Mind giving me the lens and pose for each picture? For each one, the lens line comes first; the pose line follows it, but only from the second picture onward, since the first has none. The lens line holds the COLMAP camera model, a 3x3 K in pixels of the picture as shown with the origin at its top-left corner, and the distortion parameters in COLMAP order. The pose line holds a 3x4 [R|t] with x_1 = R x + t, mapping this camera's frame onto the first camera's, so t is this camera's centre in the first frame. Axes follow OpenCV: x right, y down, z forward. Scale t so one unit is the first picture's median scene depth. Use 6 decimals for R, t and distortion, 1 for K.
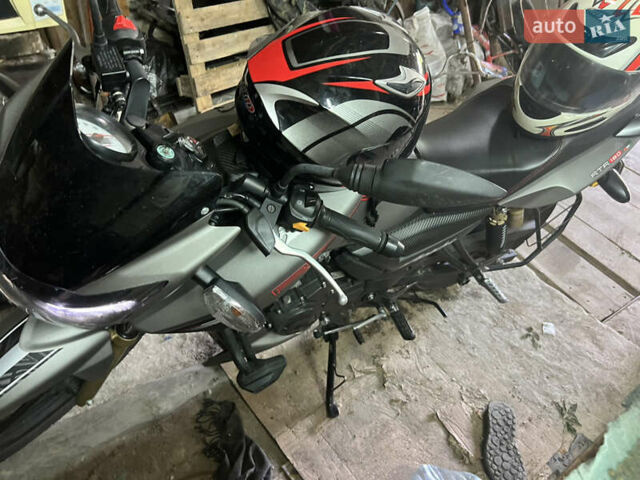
lens RADIAL K [[463.1, 0, 311.8], [0, 463.1, 241.8], [0, 0, 1]] dist [0.033738, -0.037478]
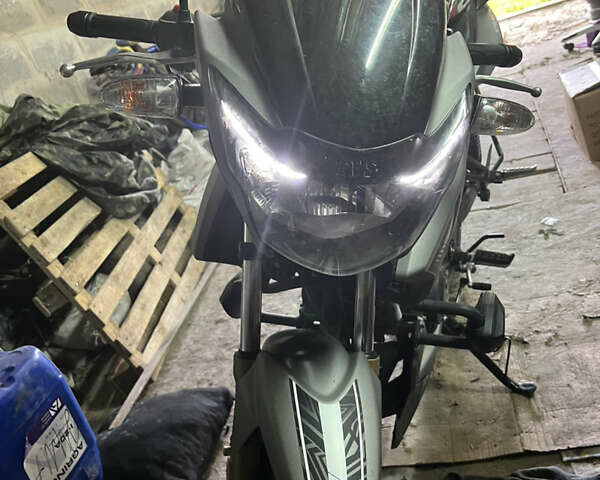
lens RADIAL K [[576.7, 0, 300.0], [0, 576.7, 240.0], [0, 0, 1]] dist [0.011439, 0.013819]
pose [[0.682177, -0.575572, 0.450945, -0.535489], [0.707987, 0.674078, -0.210651, 0.129166], [-0.182728, 0.462965, 0.867338, 0.094234]]
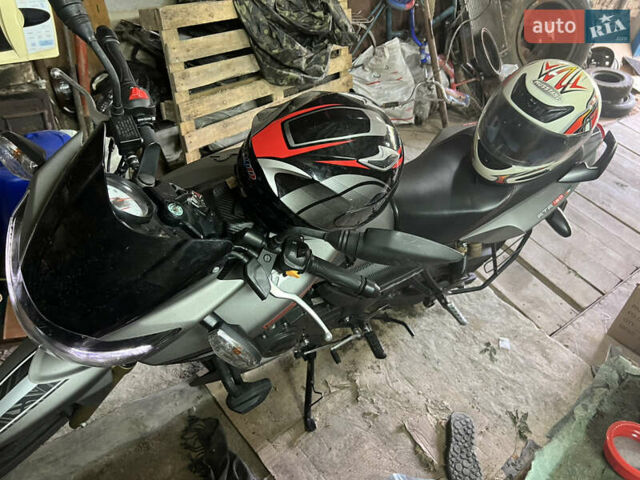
lens RADIAL K [[459.7, 0, 319.0], [0, 459.7, 237.1], [0, 0, 1]] dist [0.034799, -0.040962]
pose [[0.996681, 0.010875, 0.080678, -0.027012], [-0.009509, 0.999805, -0.017298, -0.055175], [-0.080850, 0.016473, 0.996590, -0.078709]]
